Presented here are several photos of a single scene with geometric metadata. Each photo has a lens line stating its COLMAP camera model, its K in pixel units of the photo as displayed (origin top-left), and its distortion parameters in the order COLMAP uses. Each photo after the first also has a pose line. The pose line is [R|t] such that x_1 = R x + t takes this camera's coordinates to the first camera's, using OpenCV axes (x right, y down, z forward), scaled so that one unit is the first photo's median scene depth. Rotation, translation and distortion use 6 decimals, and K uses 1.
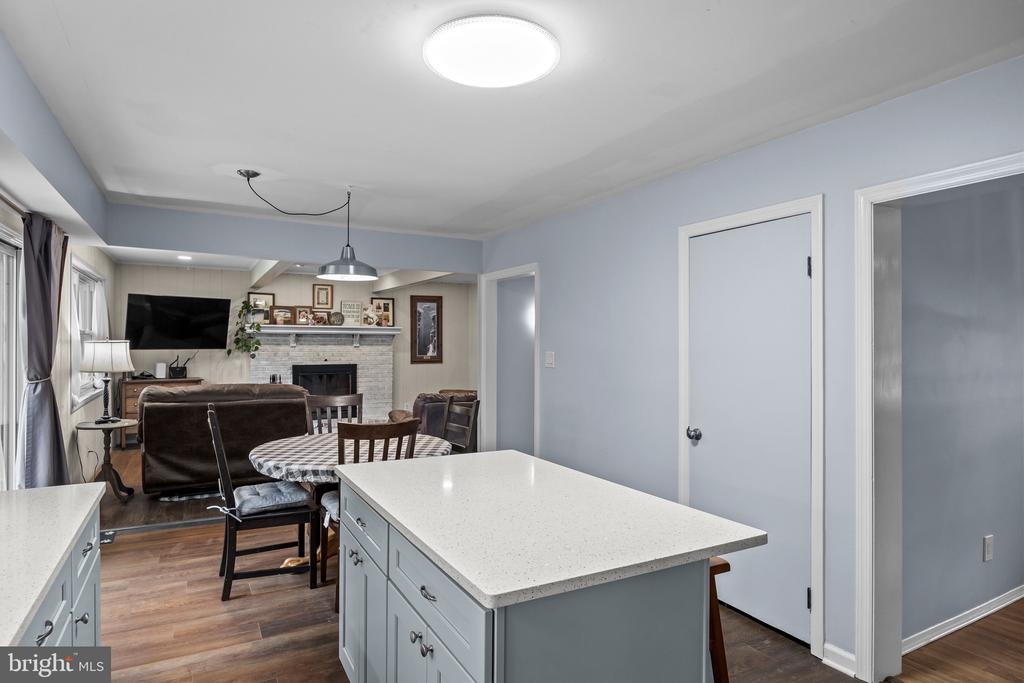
lens RADIAL K [[595.2, 0, 506.7], [0, 595.2, 343.5], [0, 0, 1]] dist [-0.013015, 0.003815]
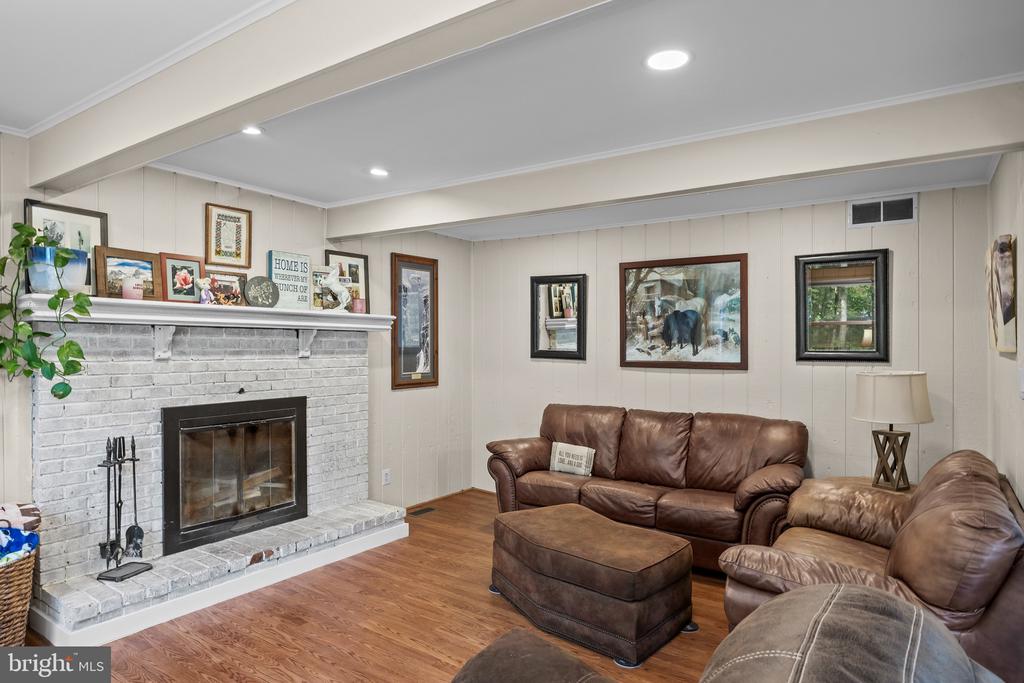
lens RADIAL K [[595.2, 0, 489.5], [0, 595.2, 354.4], [0, 0, 1]] dist [-0.013015, 0.003815]
pose [[0.903898, -0.010045, 0.427630, -0.322447], [0.006679, 0.999934, 0.009370, 0.000055], [-0.427696, -0.005613, 0.903905, 0.550779]]
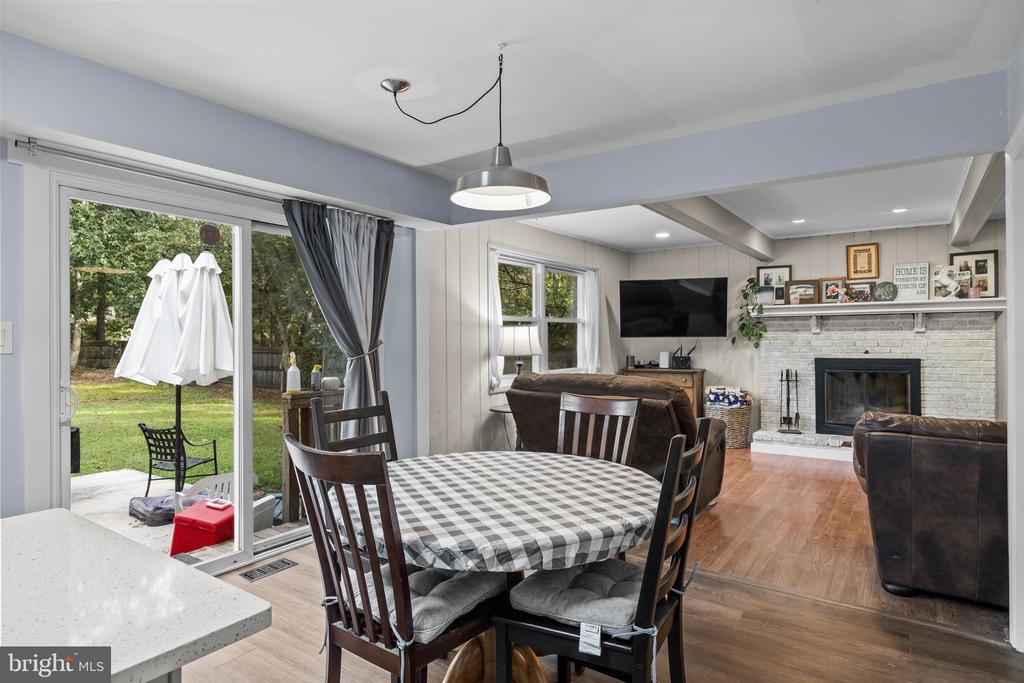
lens RADIAL K [[570.7, 0, 515.1], [0, 570.7, 335.2], [0, 0, 1]] dist [-0.002046, 0.000487]
pose [[0.446686, -0.013343, -0.894591, 0.108865], [0.005228, 0.999911, -0.012304, 0.014291], [0.894676, 0.000819, 0.446716, 0.331476]]
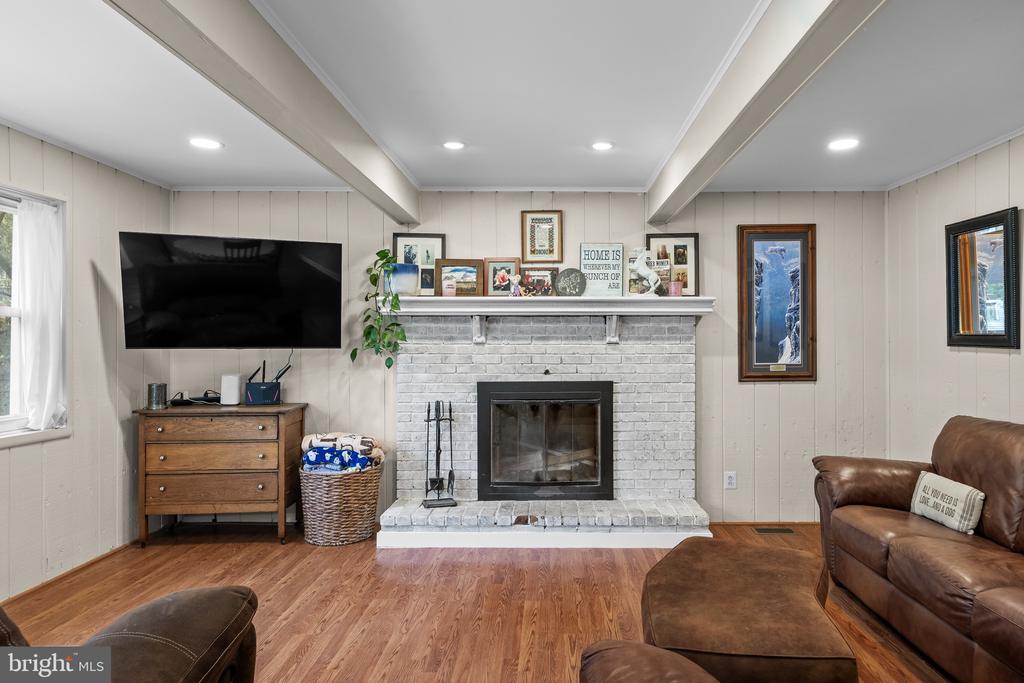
lens RADIAL K [[601.9, 0, 554.0], [0, 601.9, 343.5], [0, 0, 1]] dist [-0.005015, 0.000050]
pose [[0.879815, -0.007540, -0.475256, -0.075620], [0.003588, 0.999951, -0.009223, 0.009972], [0.475303, 0.006409, 0.879799, 0.586130]]
